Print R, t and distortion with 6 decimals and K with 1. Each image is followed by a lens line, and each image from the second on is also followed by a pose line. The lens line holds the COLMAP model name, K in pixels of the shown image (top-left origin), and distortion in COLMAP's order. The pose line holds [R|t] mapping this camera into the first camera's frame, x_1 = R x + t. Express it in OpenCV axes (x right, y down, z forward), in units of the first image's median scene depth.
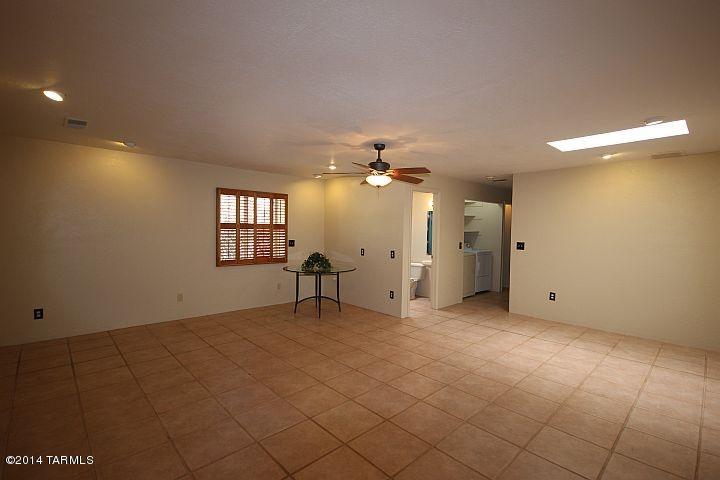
lens RADIAL K [[326.2, 0, 360.0], [0, 326.2, 240.0], [0, 0, 1]] dist [0.000604, 0.000063]
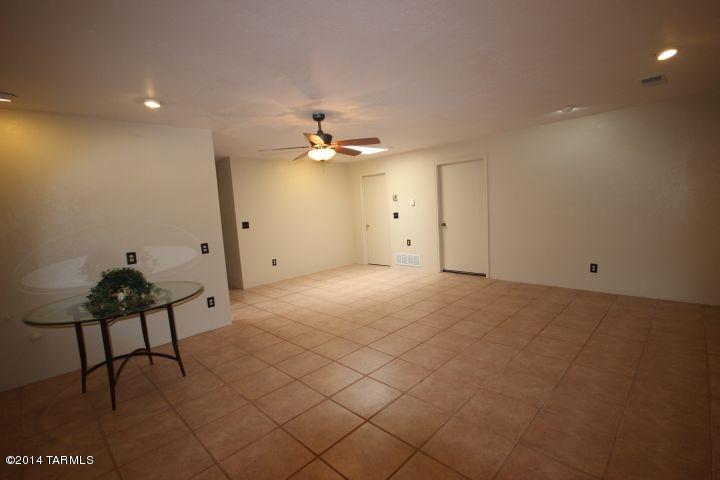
lens RADIAL K [[338.7, 0, 360.0], [0, 338.7, 240.0], [0, 0, 1]] dist [-0.000927, -0.000210]
pose [[-0.037779, -0.109362, 0.993284, -0.936443], [0.087581, 0.989806, 0.112310, -0.038638], [-0.995441, 0.091235, -0.027816, 0.942552]]
